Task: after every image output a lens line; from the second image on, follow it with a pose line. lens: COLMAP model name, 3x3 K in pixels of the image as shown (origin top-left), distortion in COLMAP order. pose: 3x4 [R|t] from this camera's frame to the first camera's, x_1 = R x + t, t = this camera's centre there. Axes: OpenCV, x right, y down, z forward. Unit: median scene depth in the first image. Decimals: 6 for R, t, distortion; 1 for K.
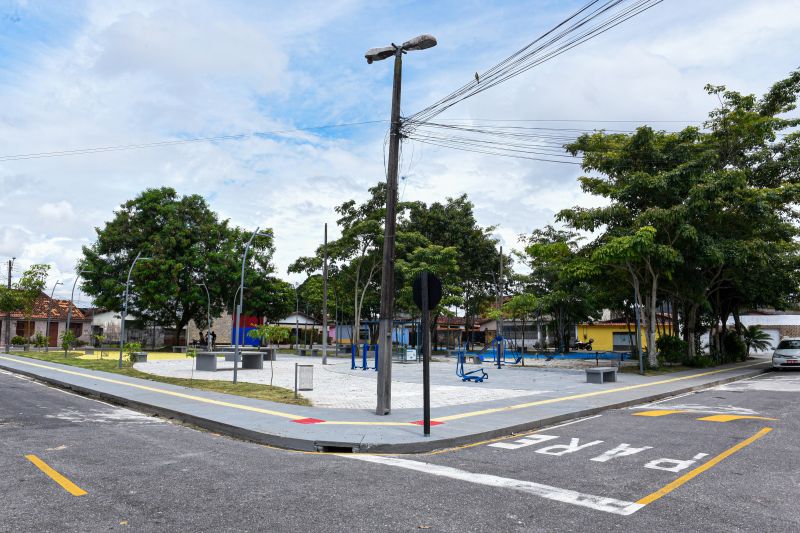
lens RADIAL K [[578.0, 0, 362.0], [0, 578.0, 264.0], [0, 0, 1]] dist [-0.034084, -0.014146]
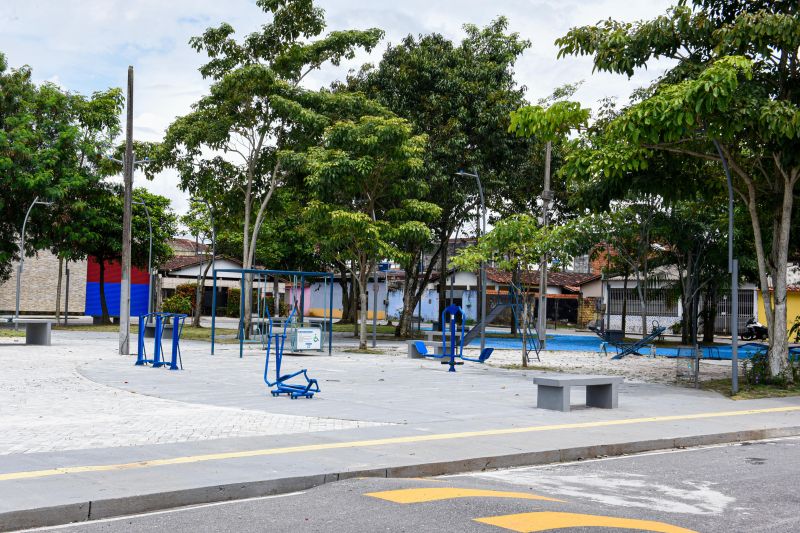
lens RADIAL K [[1036.3, 0, 397.0], [0, 1036.3, 260.3], [0, 0, 1]] dist [0.135481, 0.000000]
pose [[0.995473, 0.014492, -0.093933, 0.210193], [-0.006969, 0.996776, 0.079930, 0.016661], [0.094788, -0.078913, 0.992365, 0.113529]]
